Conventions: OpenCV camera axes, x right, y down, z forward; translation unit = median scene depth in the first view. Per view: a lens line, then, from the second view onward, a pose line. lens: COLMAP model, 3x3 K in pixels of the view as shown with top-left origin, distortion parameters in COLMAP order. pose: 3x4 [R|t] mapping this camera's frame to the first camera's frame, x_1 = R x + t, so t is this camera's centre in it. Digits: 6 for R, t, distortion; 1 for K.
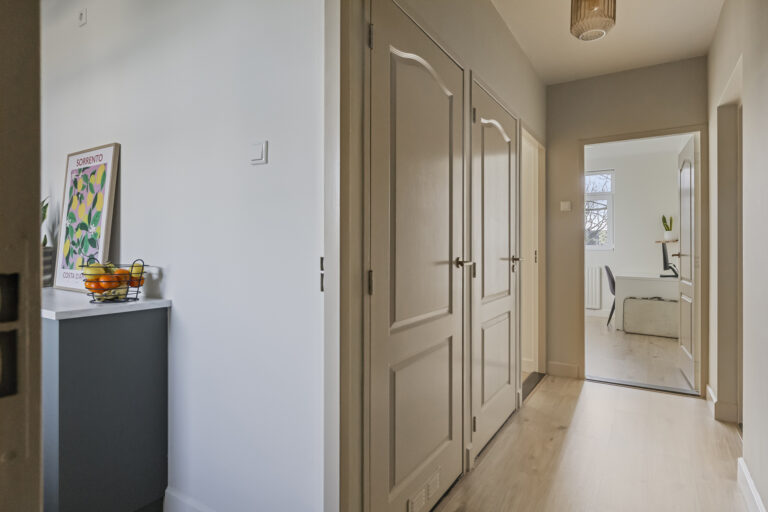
lens RADIAL K [[411.5, 0, 384.0], [0, 411.5, 256.0], [0, 0, 1]] dist [-0.002659, 0.000741]
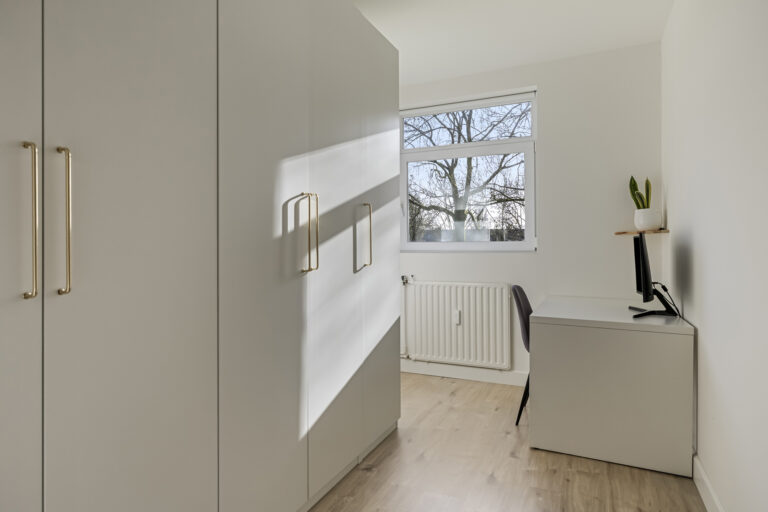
lens RADIAL K [[442.2, 0, 384.0], [0, 442.2, 256.0], [0, 0, 1]] dist [-0.000349, 0.000043]
pose [[0.989835, -0.004589, 0.142149, 0.336050], [0.005045, 0.999983, -0.002847, -0.008476], [-0.142134, 0.003536, 0.989841, 0.554202]]
